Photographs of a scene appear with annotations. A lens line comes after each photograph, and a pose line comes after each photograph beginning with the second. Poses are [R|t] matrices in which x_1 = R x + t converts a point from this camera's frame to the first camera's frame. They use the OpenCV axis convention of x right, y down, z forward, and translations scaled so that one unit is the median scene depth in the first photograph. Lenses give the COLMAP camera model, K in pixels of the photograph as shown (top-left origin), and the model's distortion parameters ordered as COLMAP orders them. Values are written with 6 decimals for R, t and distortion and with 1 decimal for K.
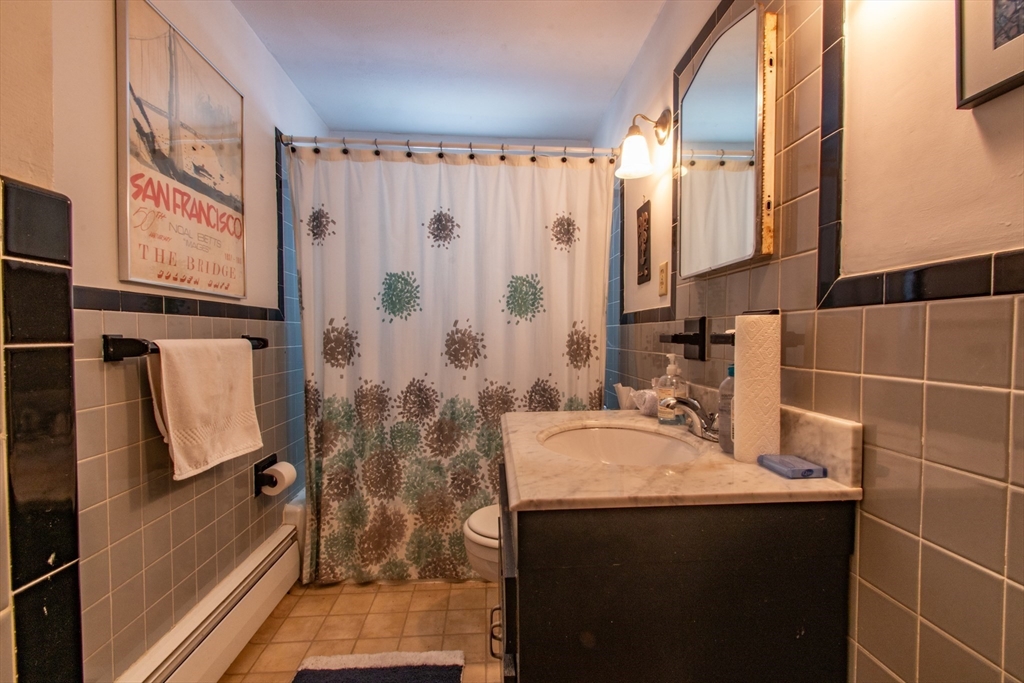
lens RADIAL K [[473.4, 0, 514.3], [0, 473.4, 342.4], [0, 0, 1]] dist [0.007555, -0.004895]
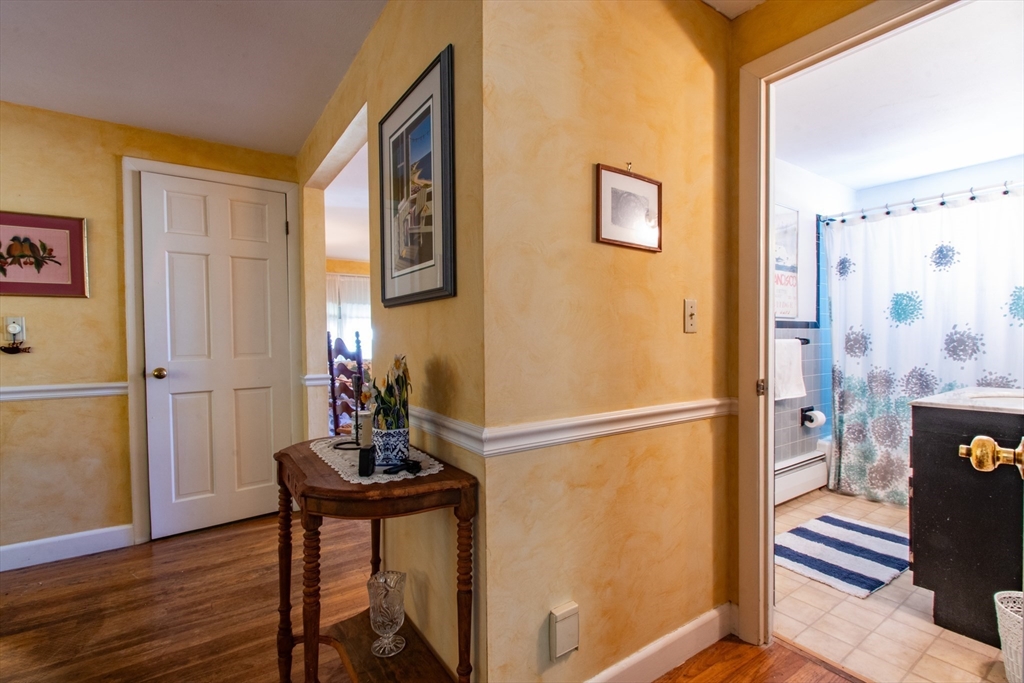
lens RADIAL K [[473.4, 0, 531.5], [0, 473.4, 354.1], [0, 0, 1]] dist [0.007555, -0.004895]
pose [[0.535326, 0.020666, -0.844392, 0.372820], [-0.003759, 0.999749, 0.022085, 0.011471], [0.844637, -0.008649, 0.535270, -0.730682]]
